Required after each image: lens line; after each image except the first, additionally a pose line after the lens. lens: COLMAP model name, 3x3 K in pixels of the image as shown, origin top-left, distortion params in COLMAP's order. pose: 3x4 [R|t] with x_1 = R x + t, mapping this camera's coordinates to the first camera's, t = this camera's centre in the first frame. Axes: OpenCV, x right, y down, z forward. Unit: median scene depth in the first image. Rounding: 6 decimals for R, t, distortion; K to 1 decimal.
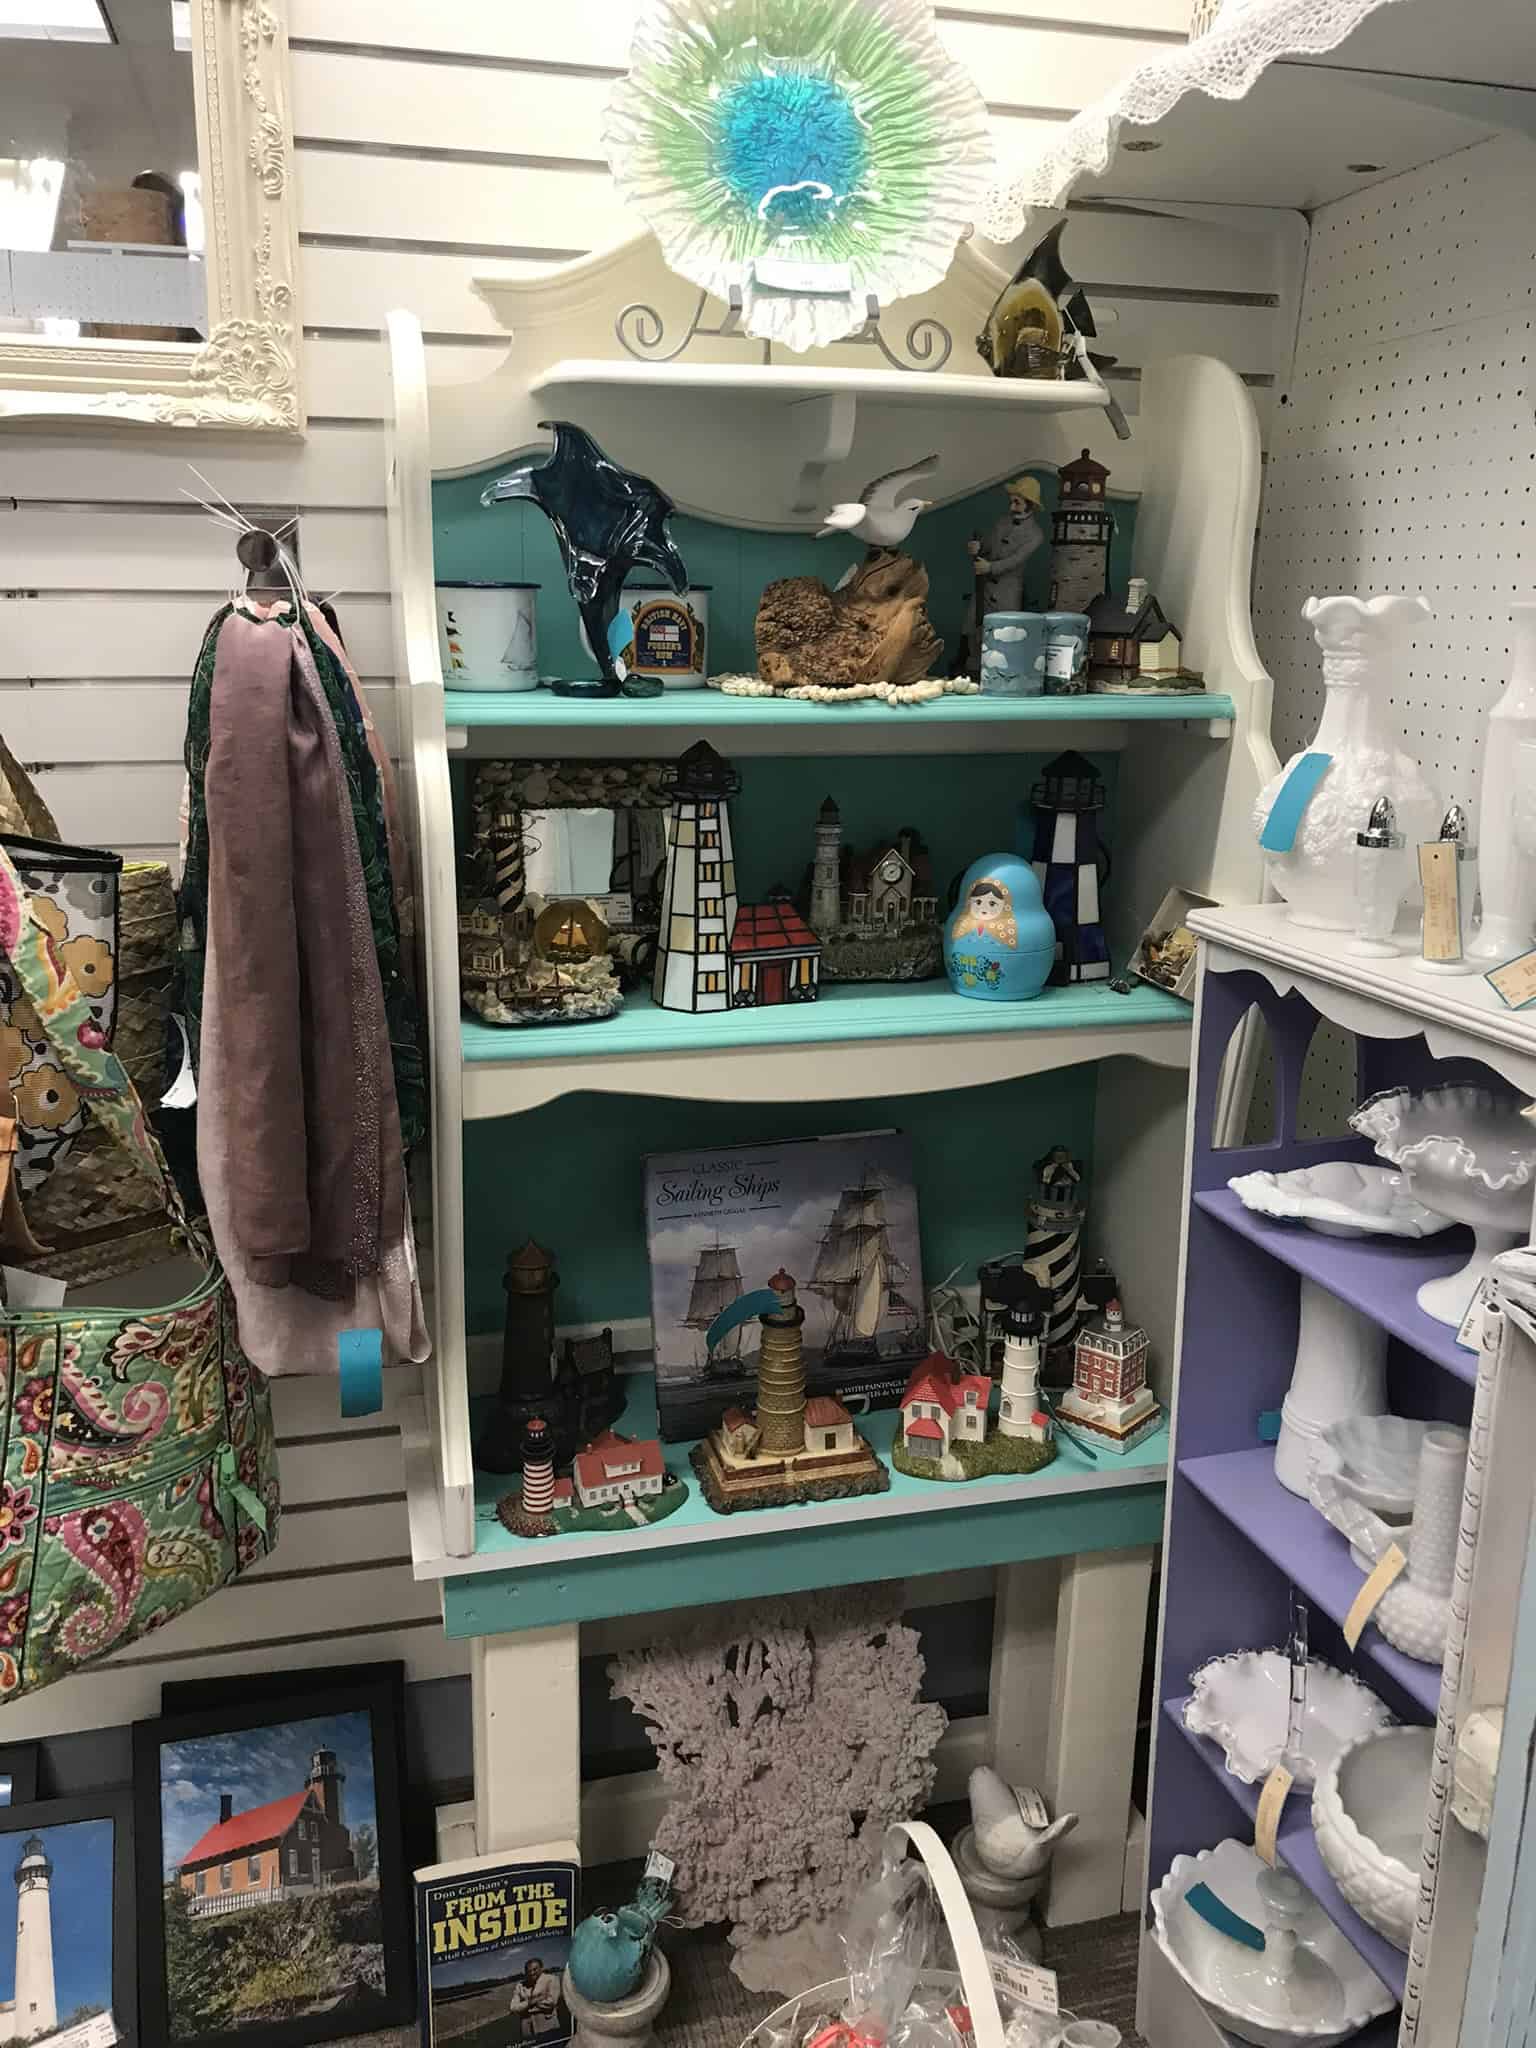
lens RADIAL K [[1687.9, 0, 787.7], [0, 1687.9, 1004.2], [0, 0, 1]] dist [0.029389, -0.028919]
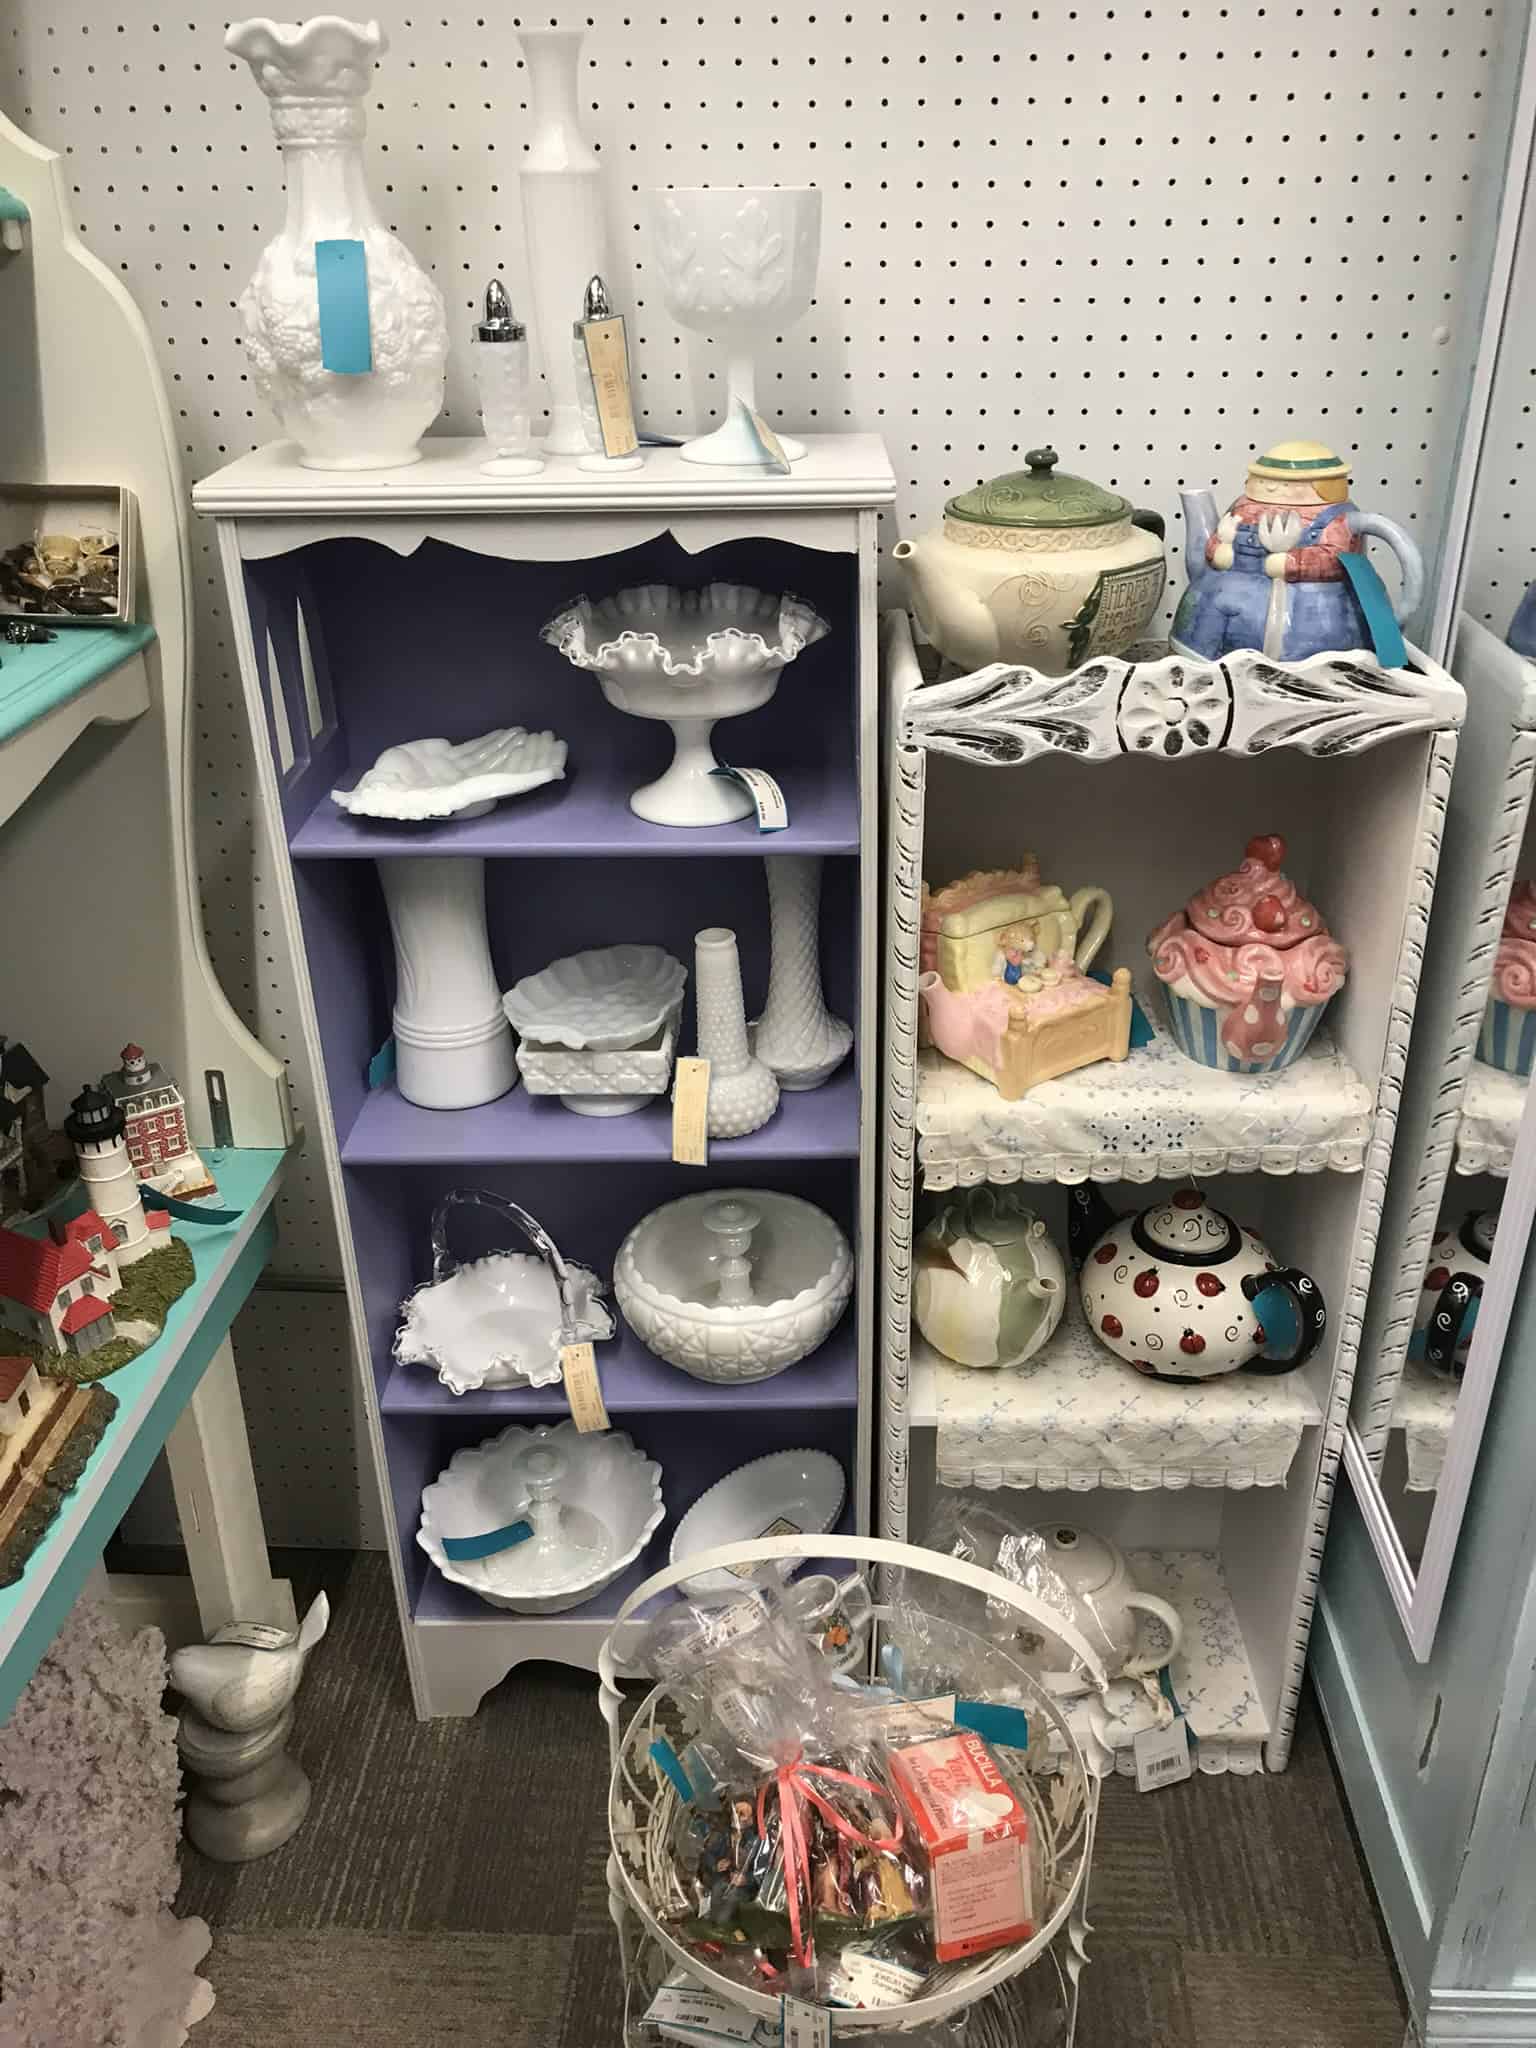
lens RADIAL K [[1687.9, 0, 797.8], [0, 1687.9, 1029.6], [0, 0, 1]] dist [0.029389, -0.028919]
pose [[0.291752, -0.446263, 0.846008, -0.419534], [0.239987, 0.890349, 0.386891, -0.066607], [-0.925898, 0.090155, 0.366858, 0.486268]]
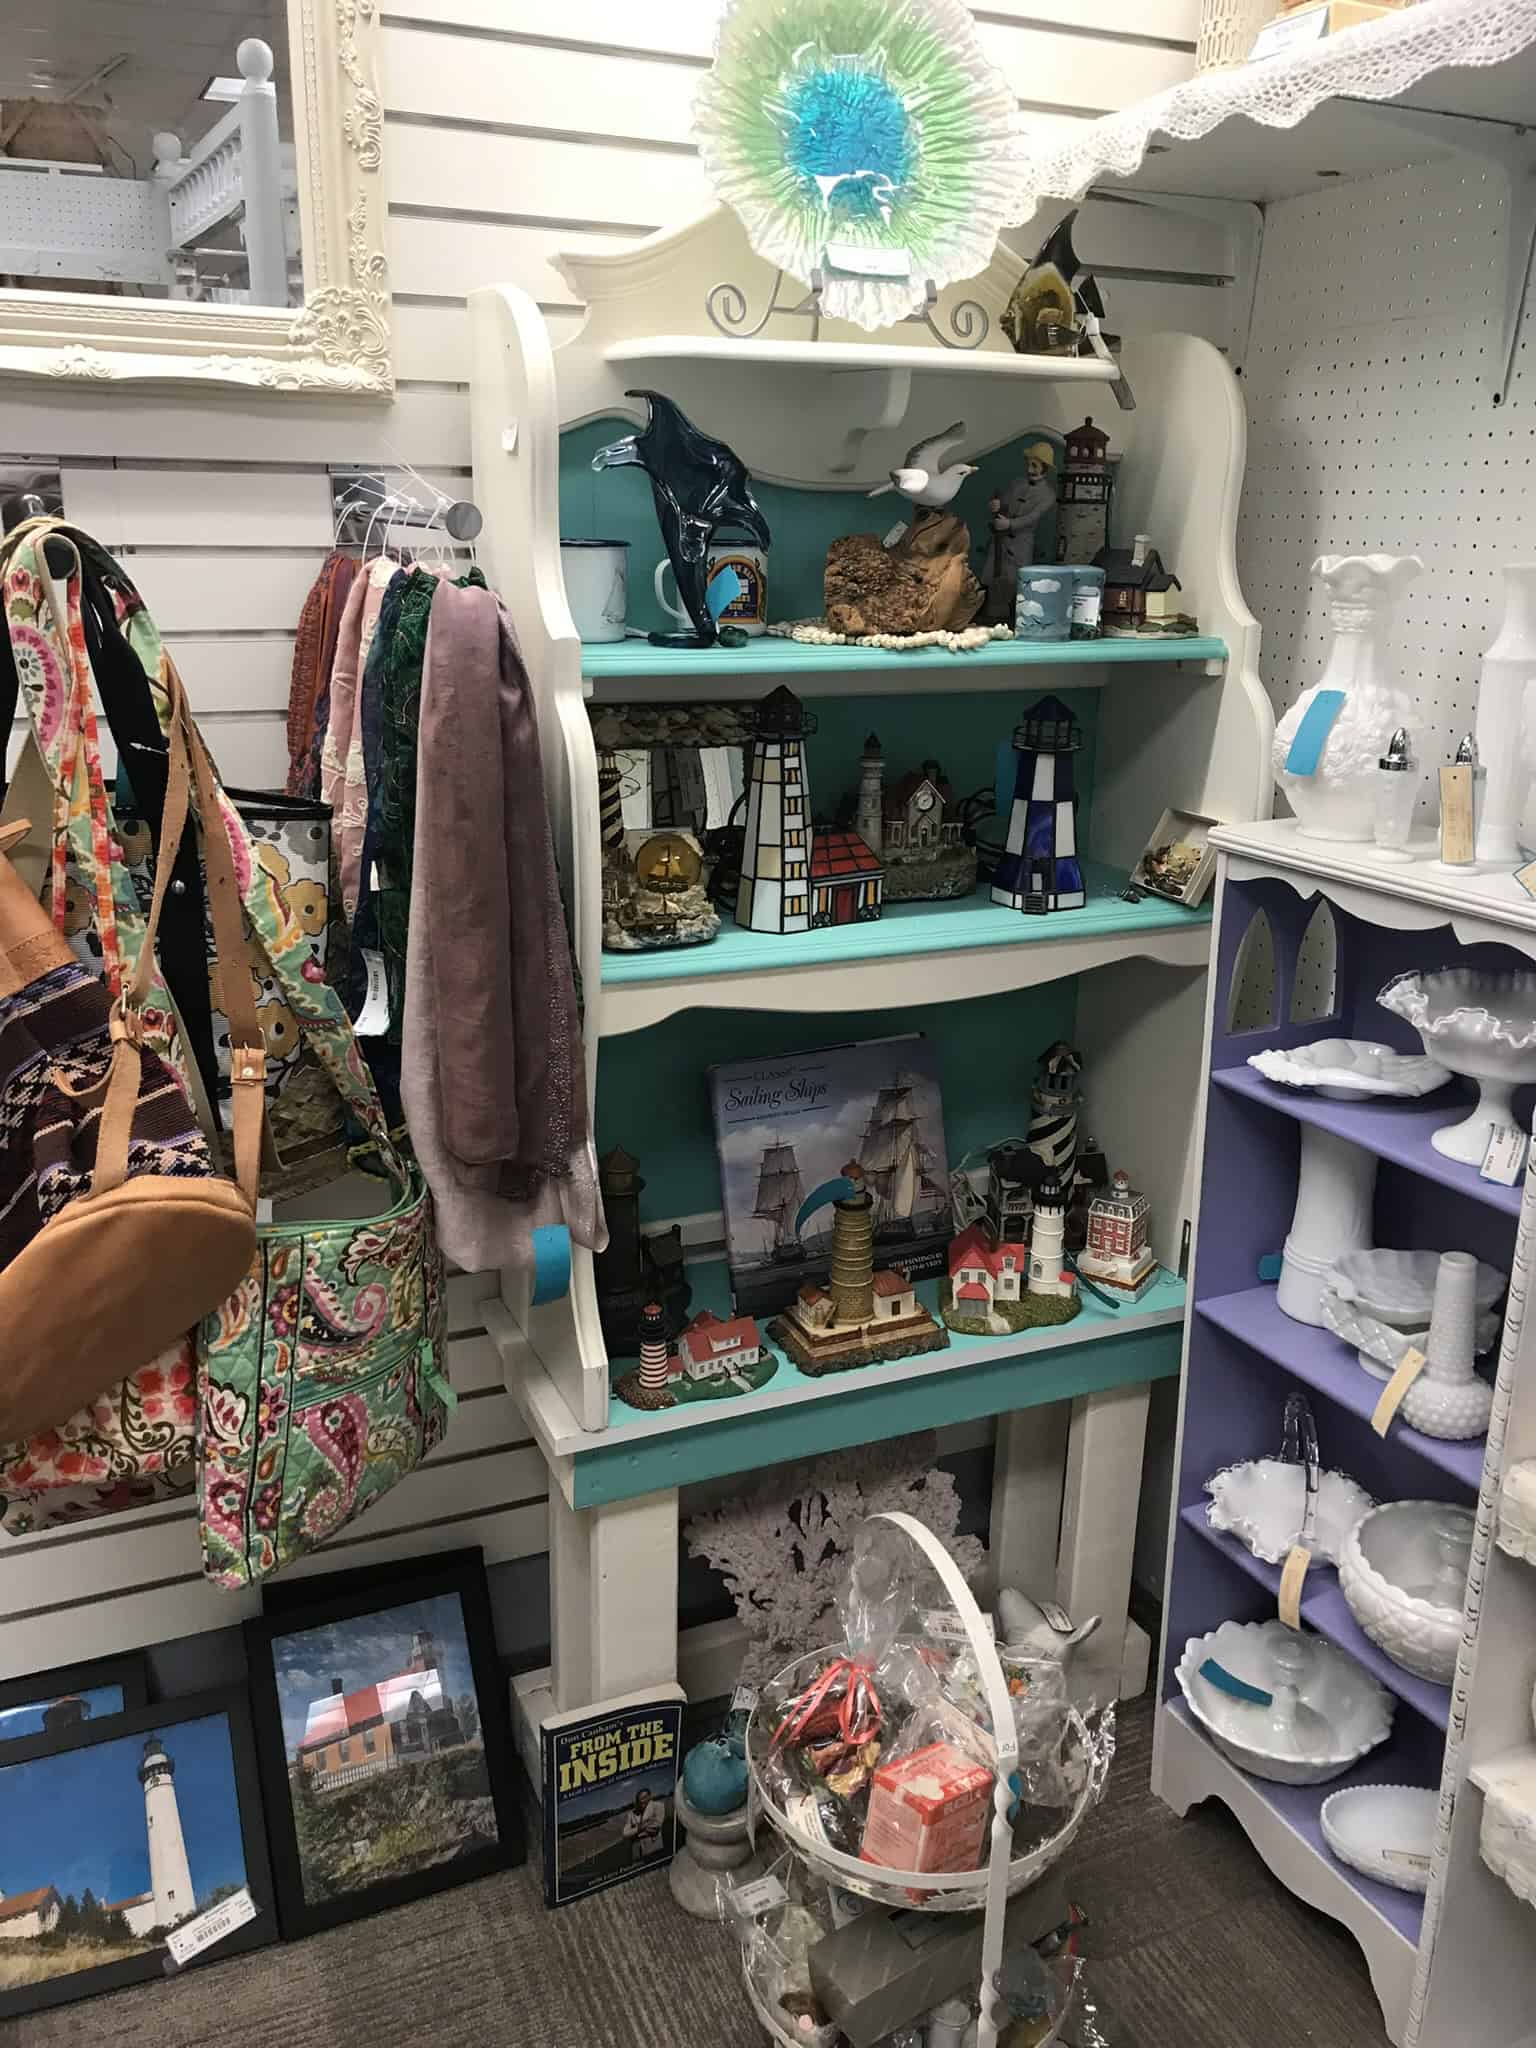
lens RADIAL K [[1687.9, 0, 806.7], [0, 1687.9, 1009.8], [0, 0, 1]] dist [0.029389, -0.028919]
pose [[0.986027, -0.044546, 0.160521, -0.220602], [0.036723, 0.998004, 0.051376, -0.000800], [-0.162489, -0.044763, 0.985694, -0.098830]]
